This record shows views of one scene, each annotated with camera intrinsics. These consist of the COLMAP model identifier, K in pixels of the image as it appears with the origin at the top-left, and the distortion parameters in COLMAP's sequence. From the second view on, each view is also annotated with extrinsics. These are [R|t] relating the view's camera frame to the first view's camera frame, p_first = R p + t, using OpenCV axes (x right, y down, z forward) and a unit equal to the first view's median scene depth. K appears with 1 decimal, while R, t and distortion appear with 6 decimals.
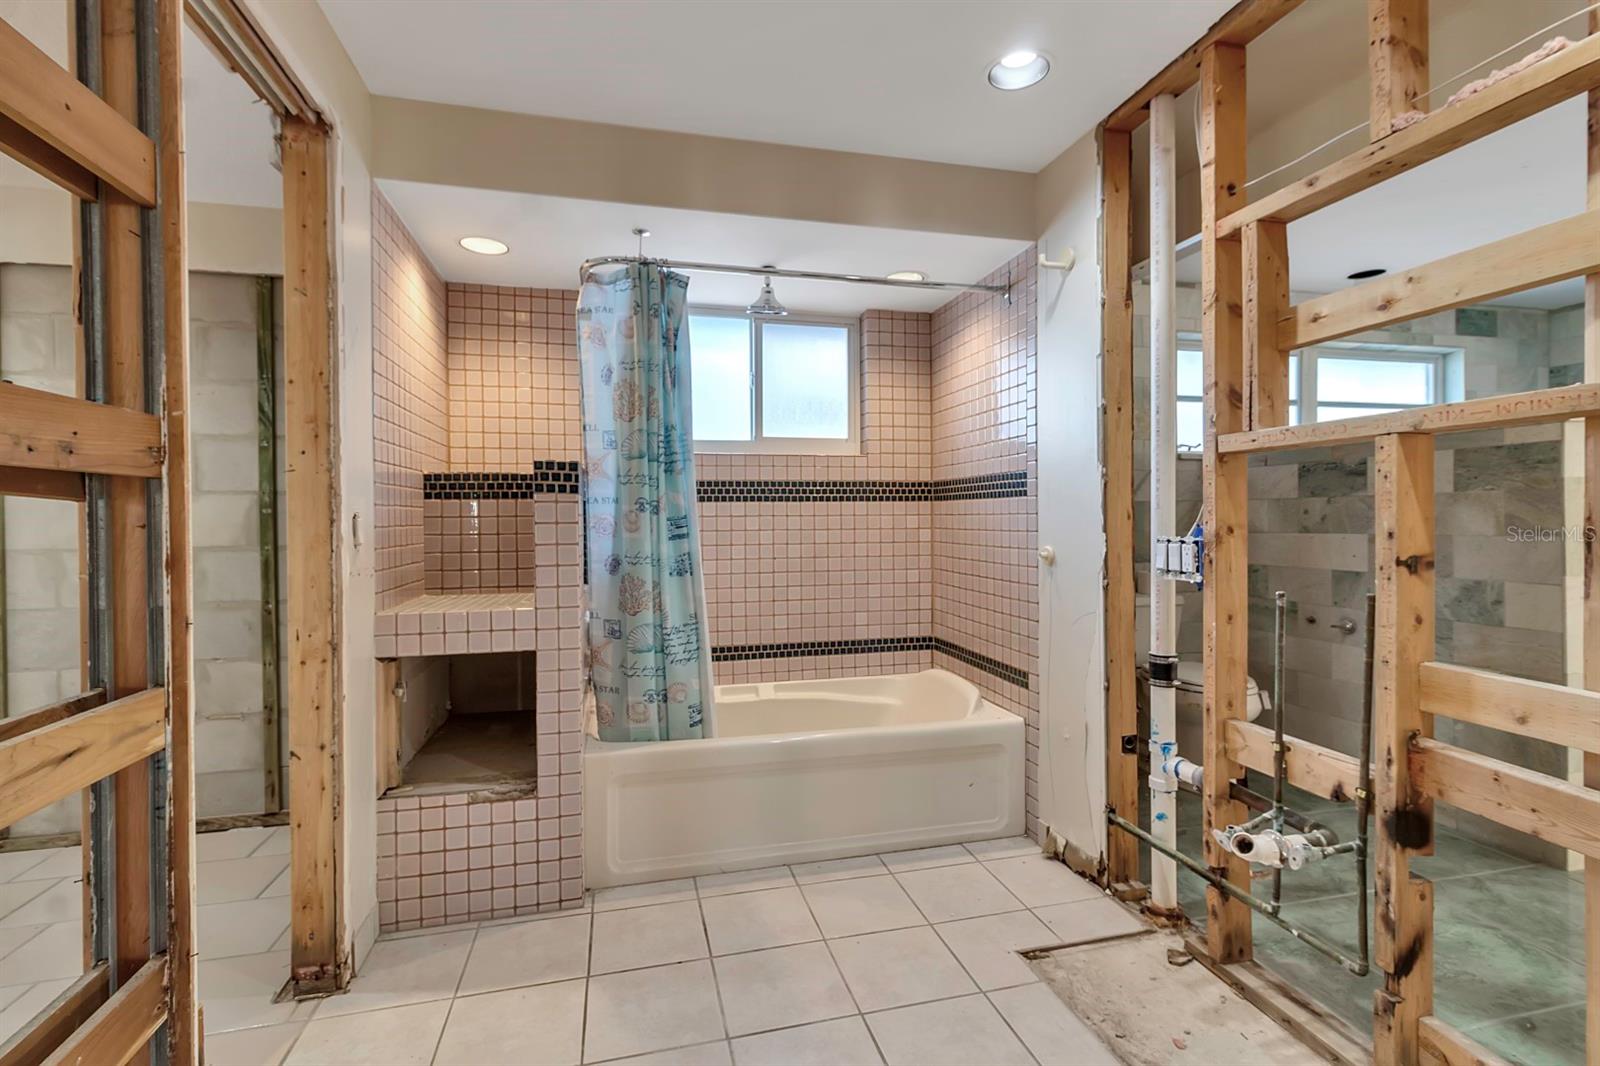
lens RADIAL K [[741.1, 0, 797.9], [0, 741.1, 520.1], [0, 0, 1]] dist [0.009305, -0.000842]
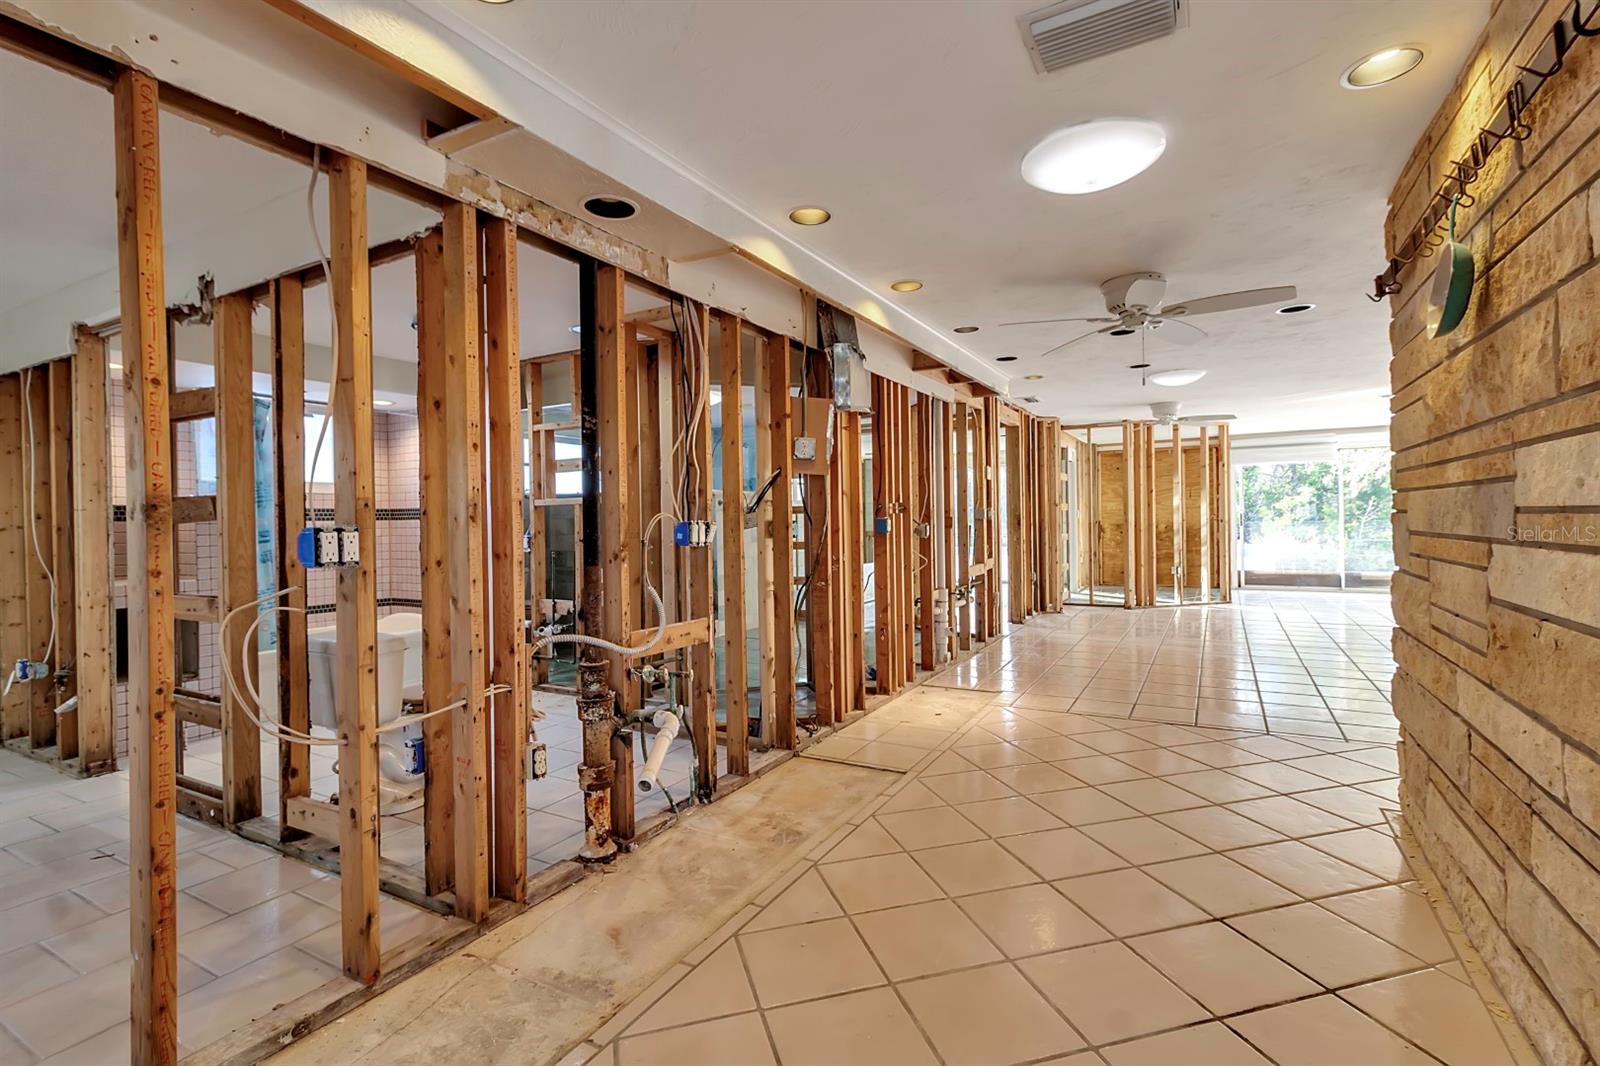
lens RADIAL K [[741.1, 0, 798.4], [0, 741.1, 529.4], [0, 0, 1]] dist [0.009305, -0.000842]
pose [[0.691469, -0.012062, 0.722305, -0.796027], [0.014465, 0.999891, 0.002850, 0.006971], [-0.722261, 0.008477, 0.691568, -1.708152]]
